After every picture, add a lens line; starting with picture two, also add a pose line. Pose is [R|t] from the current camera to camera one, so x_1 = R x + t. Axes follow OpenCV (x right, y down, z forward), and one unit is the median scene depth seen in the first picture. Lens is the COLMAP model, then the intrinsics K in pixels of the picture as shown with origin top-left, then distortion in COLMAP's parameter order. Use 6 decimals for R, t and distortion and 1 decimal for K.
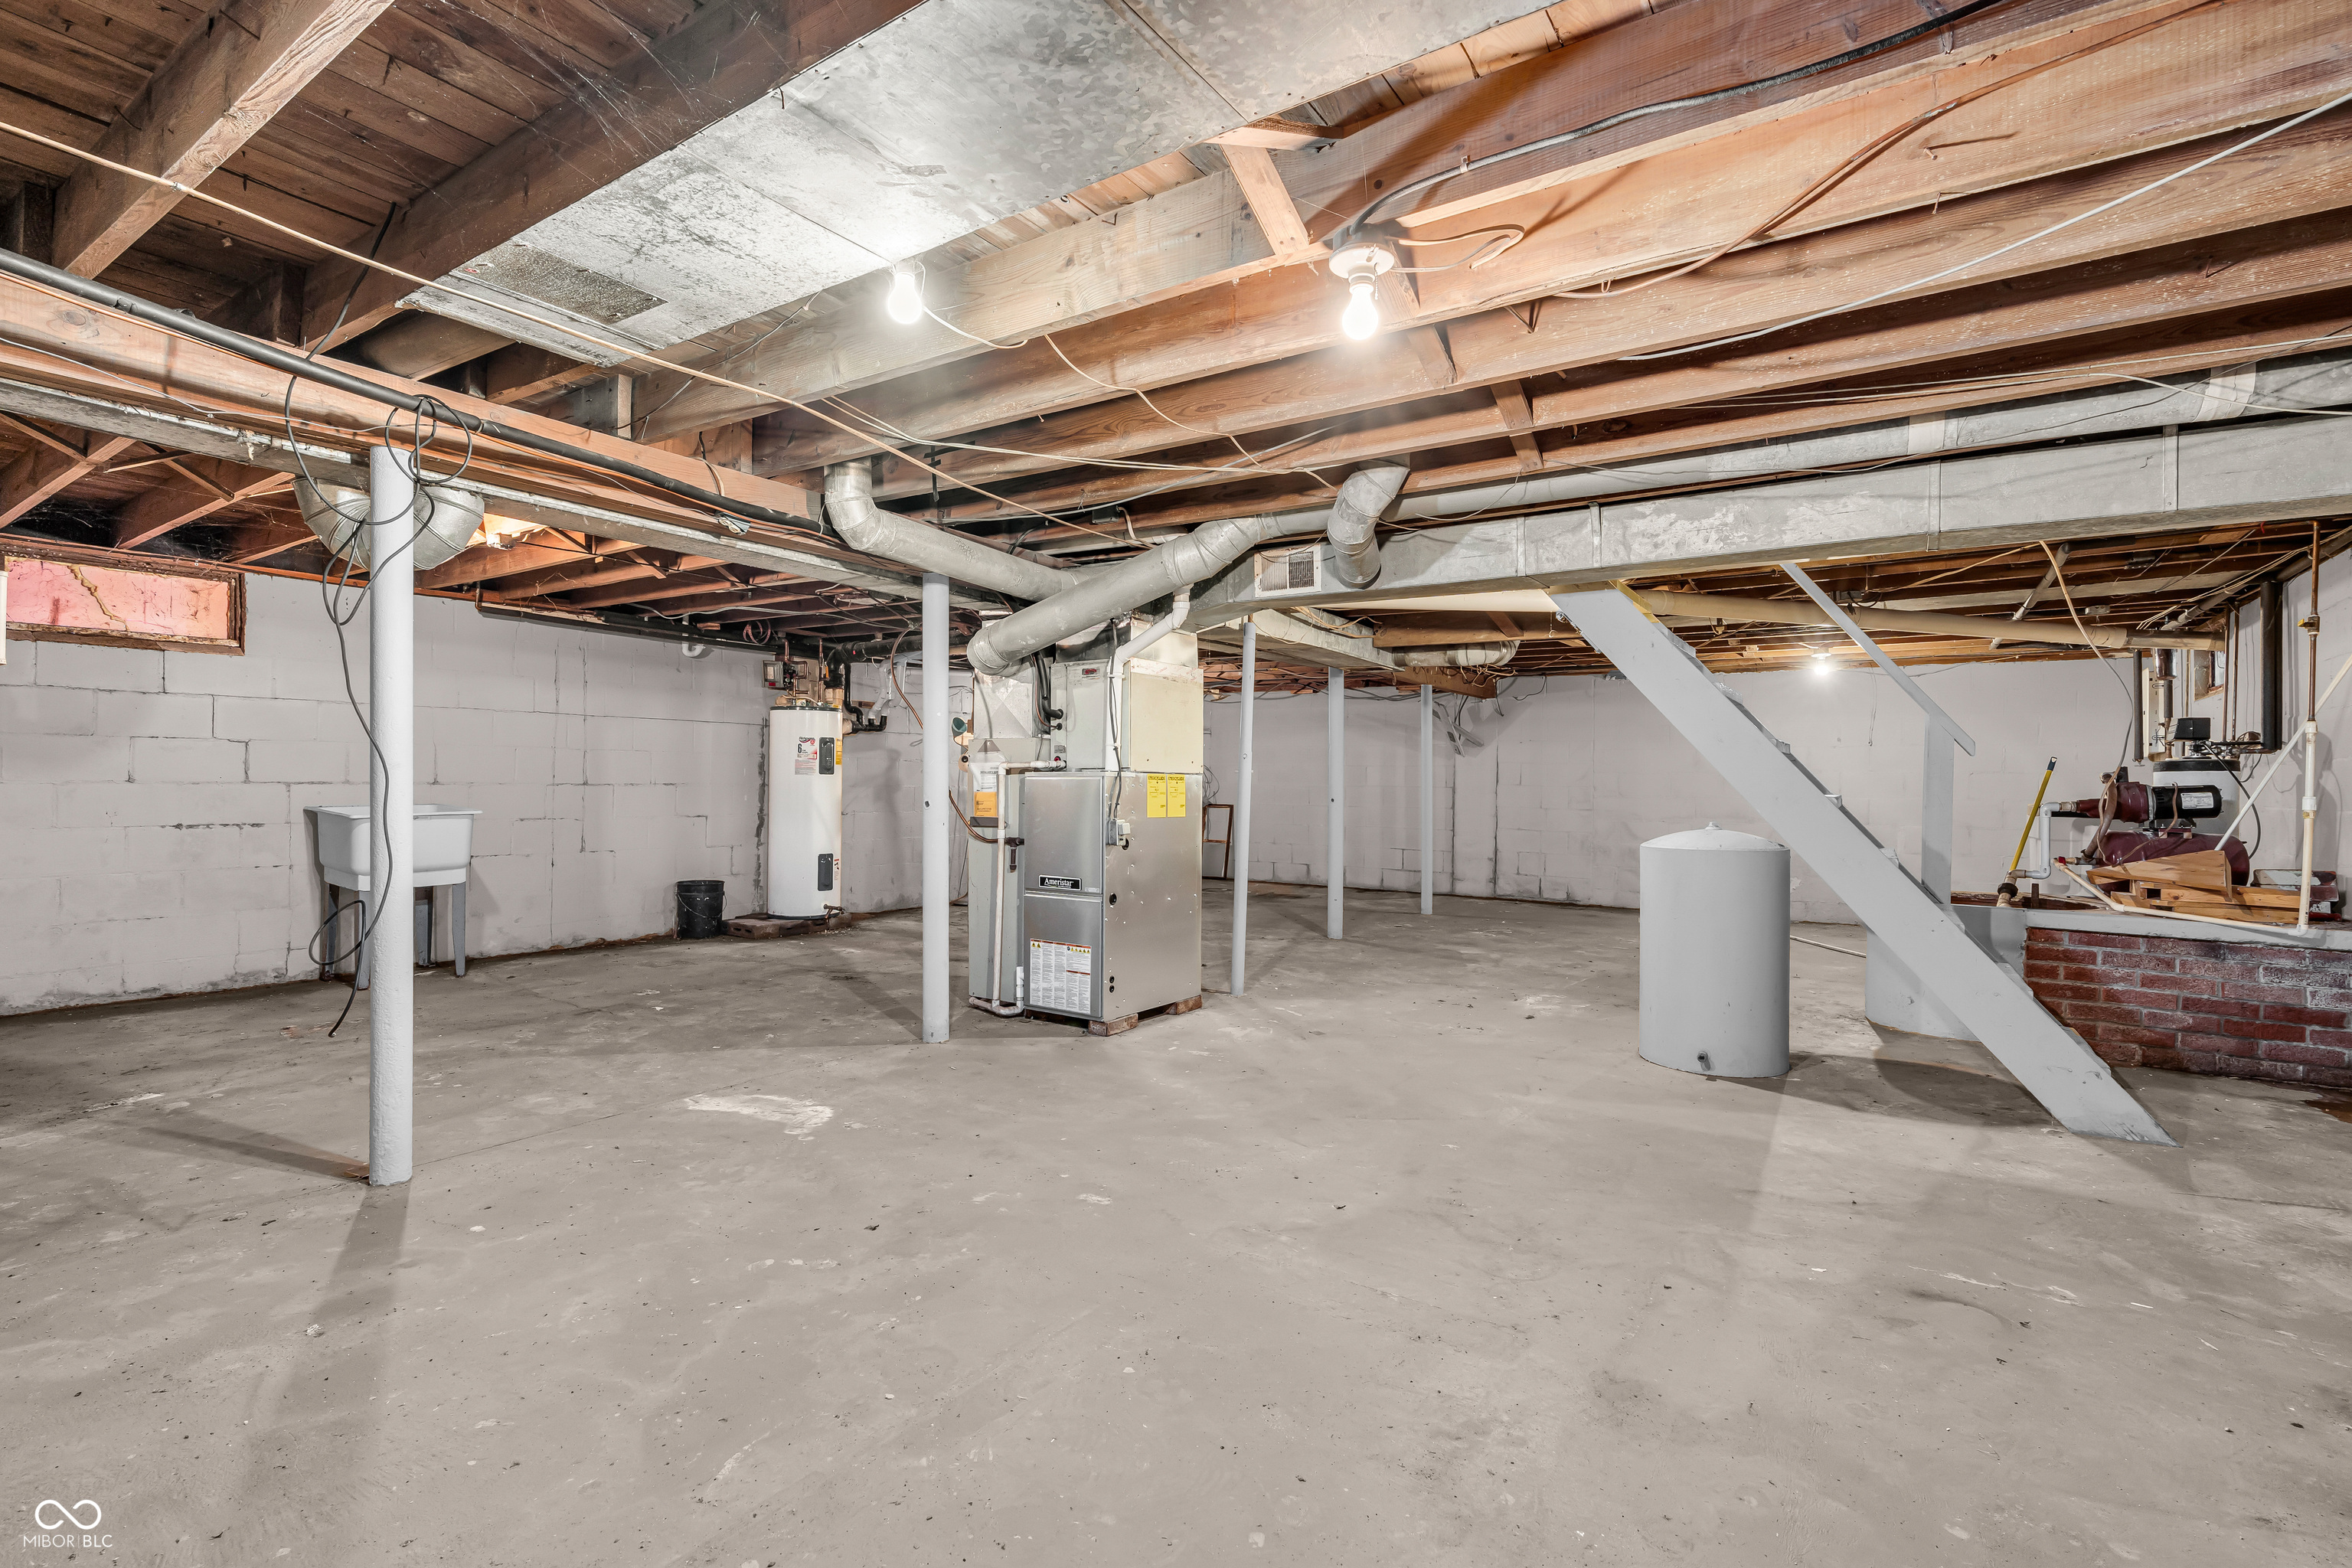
lens RADIAL K [[1094.3, 0, 1176.0], [0, 1094.3, 784.0], [0, 0, 1]] dist [-0.004889, 0.001224]
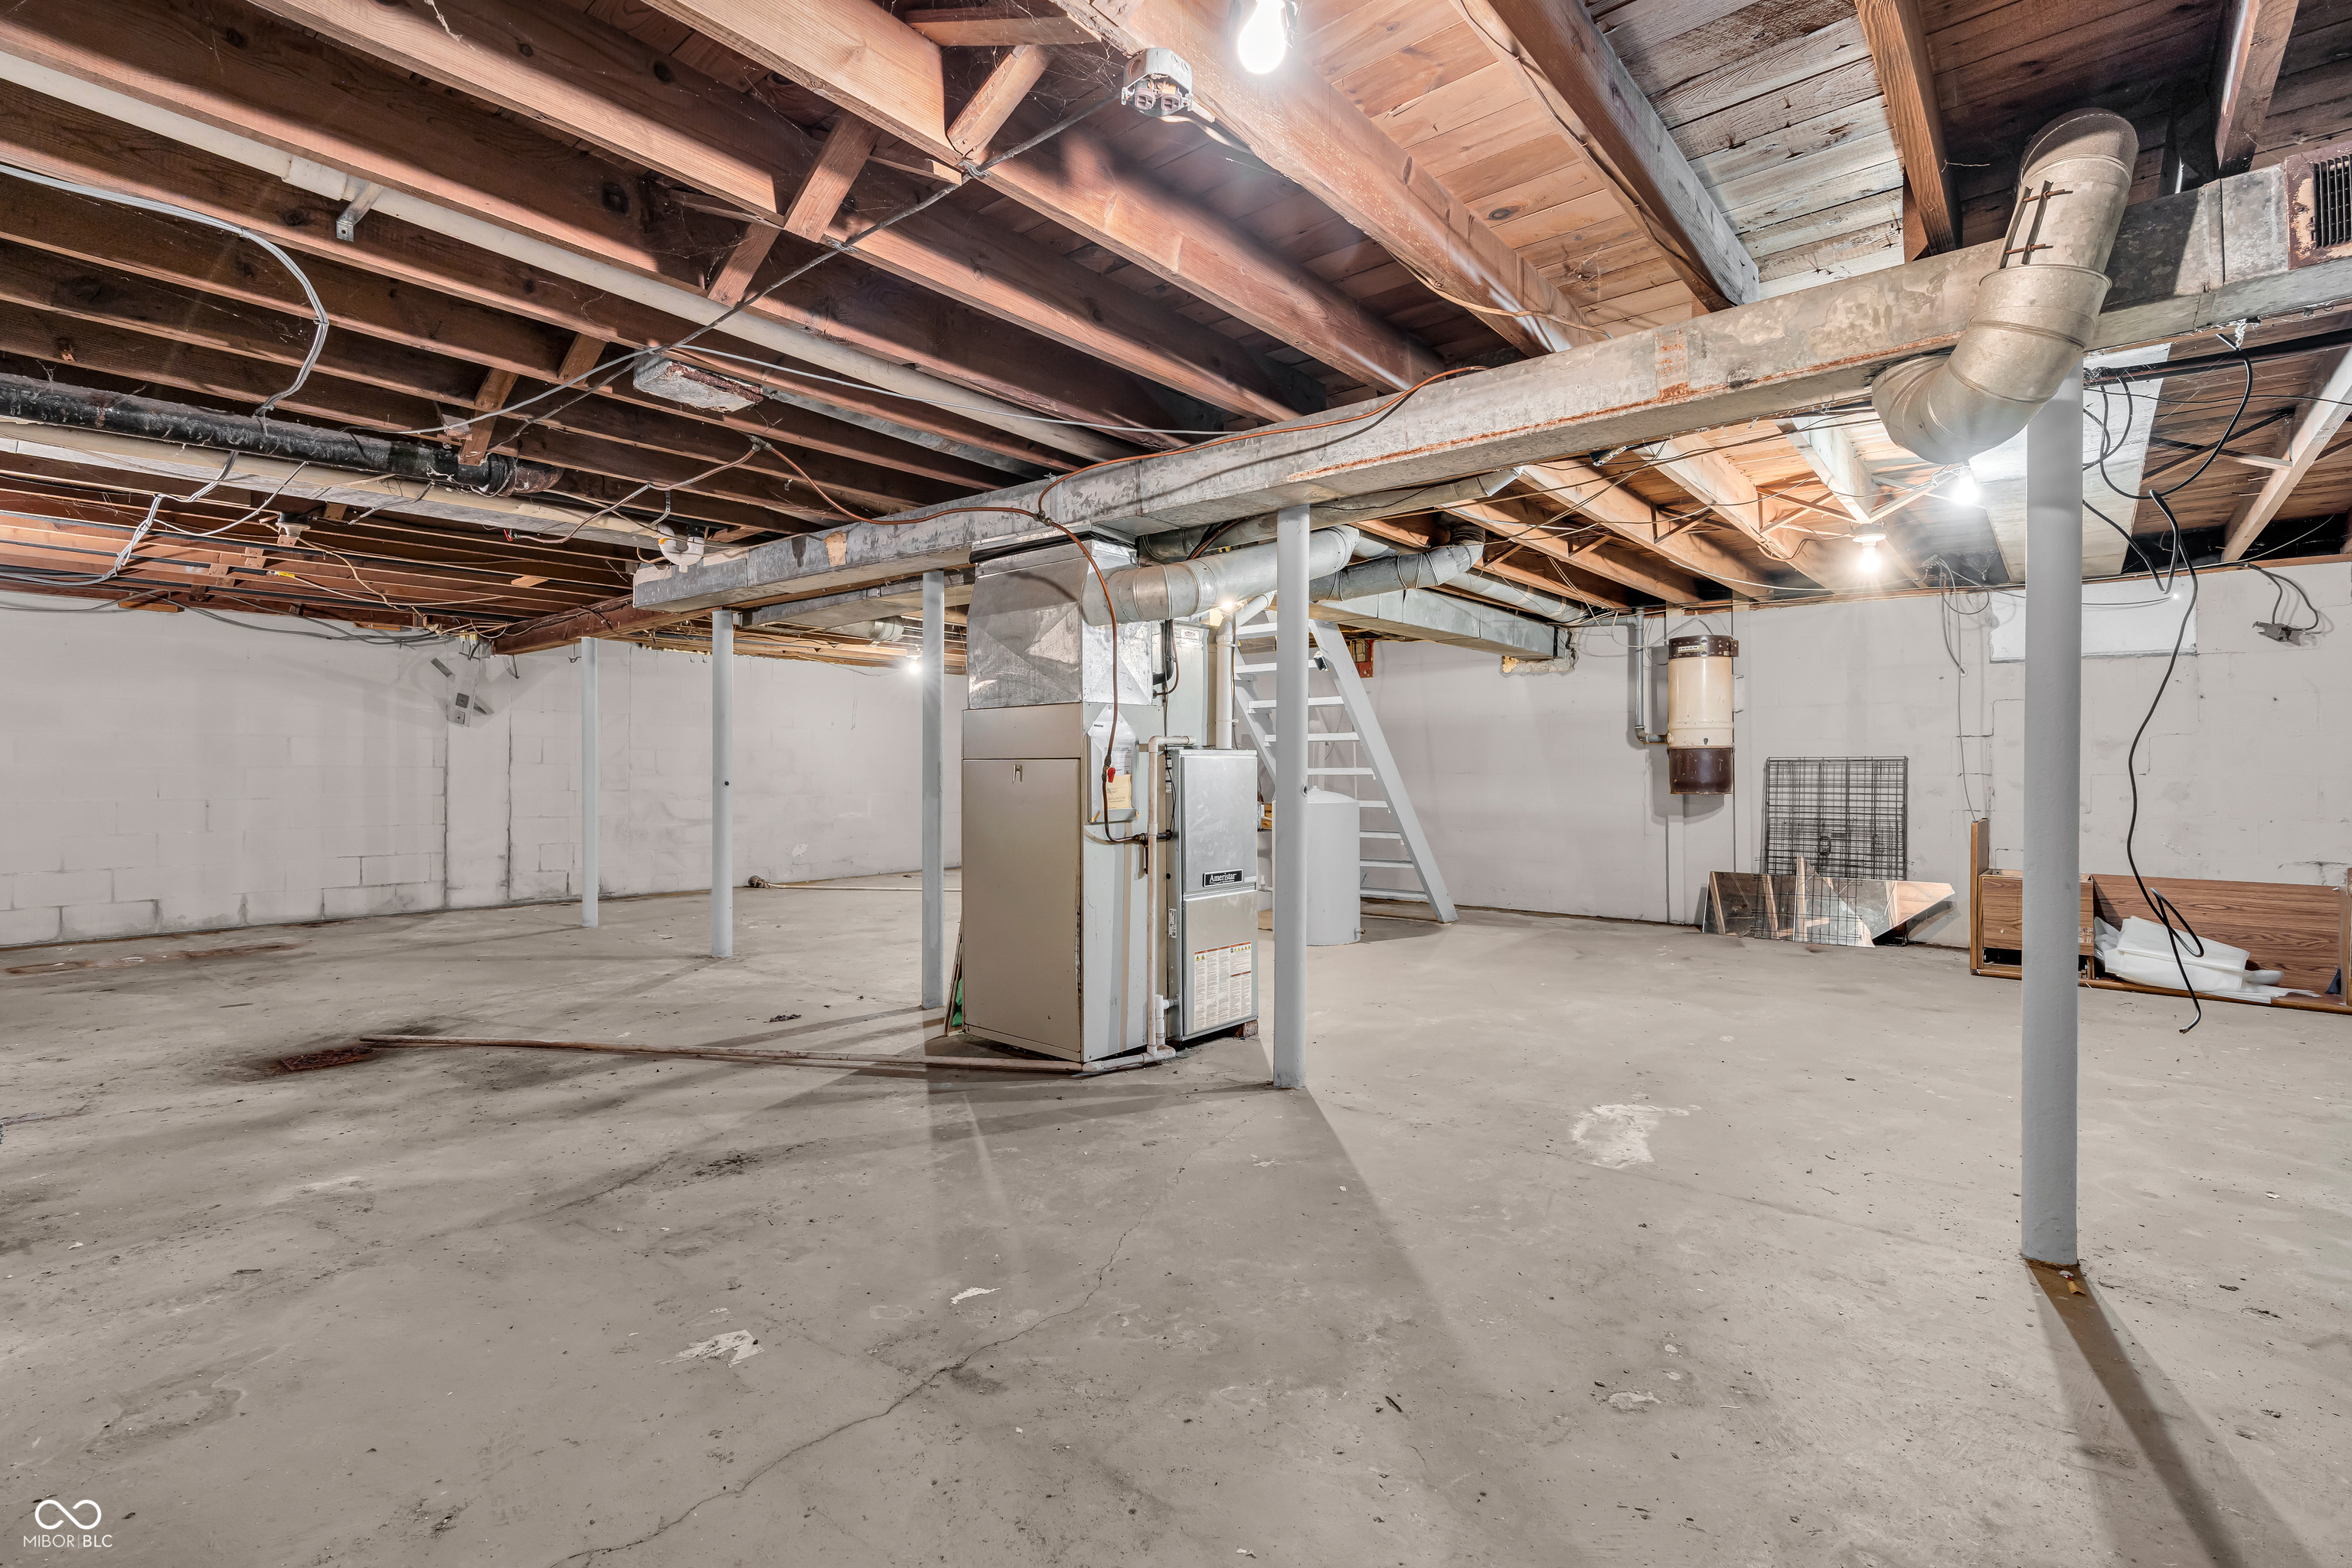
lens RADIAL K [[1058.6, 0, 1178.2], [0, 1058.6, 782.1], [0, 0, 1]] dist [-0.004861, 0.000627]
pose [[0.102427, -0.022120, 0.994495, -1.234553], [0.001824, 0.999755, 0.022049, -0.006057], [-0.994739, -0.000445, 0.102442, 1.240704]]
